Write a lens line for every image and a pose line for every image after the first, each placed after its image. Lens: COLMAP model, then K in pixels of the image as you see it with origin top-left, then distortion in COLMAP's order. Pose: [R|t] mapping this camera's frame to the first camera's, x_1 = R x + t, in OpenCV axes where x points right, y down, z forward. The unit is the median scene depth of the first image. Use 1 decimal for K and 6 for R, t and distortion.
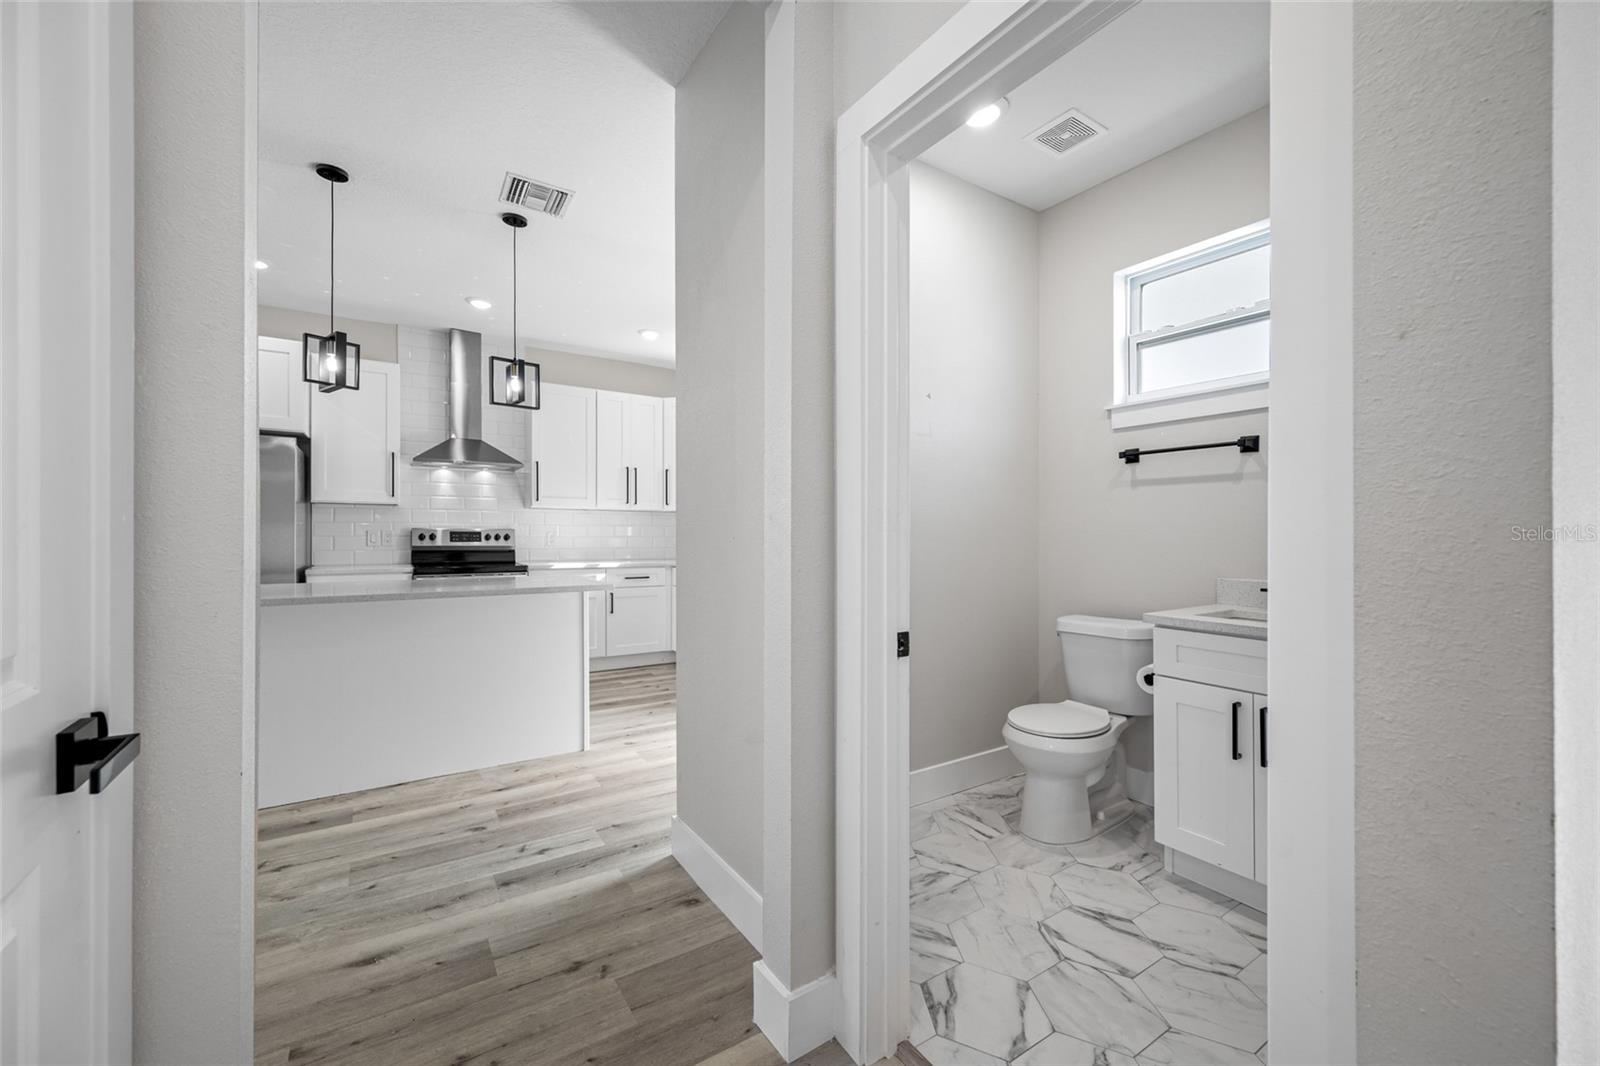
lens RADIAL K [[634.5, 0, 795.4], [0, 634.5, 521.1], [0, 0, 1]] dist [0.003552, 0.000121]
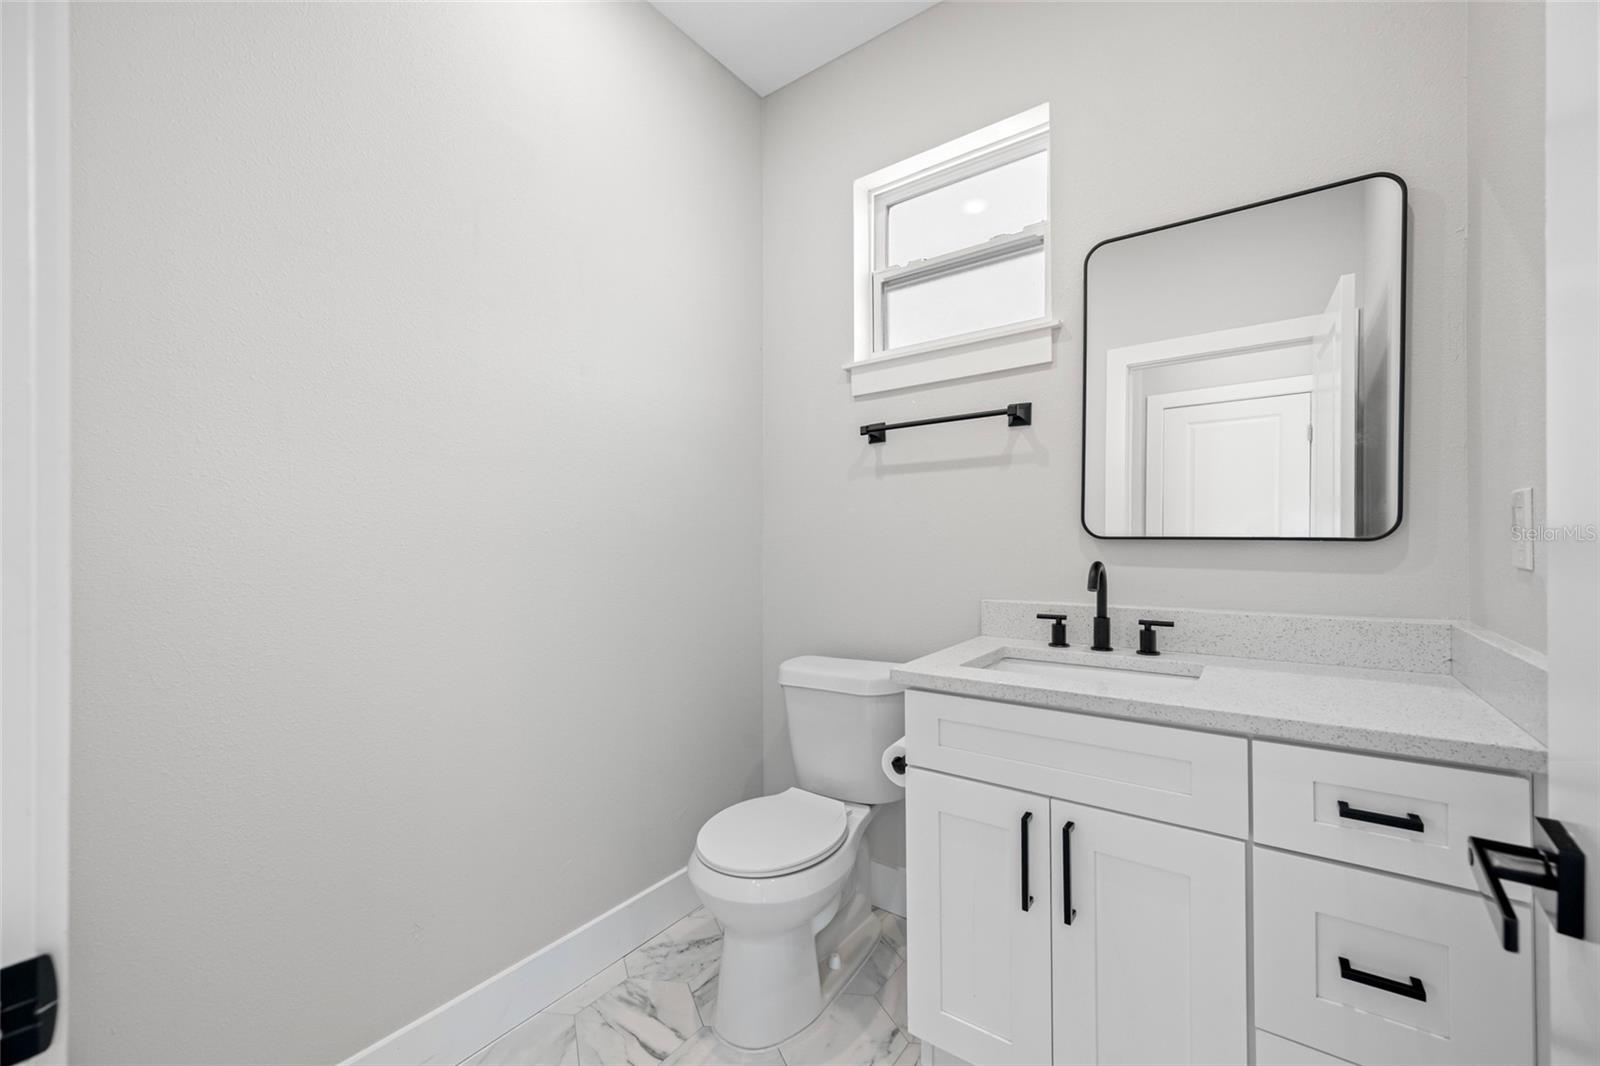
lens RADIAL K [[634.5, 0, 797.9], [0, 634.5, 548.0], [0, 0, 1]] dist [0.003552, 0.000121]
pose [[0.938115, -0.015050, 0.345998, 0.214542], [0.006805, 0.999664, 0.025030, 0.010942], [-0.346258, -0.021127, 0.937901, 0.388470]]
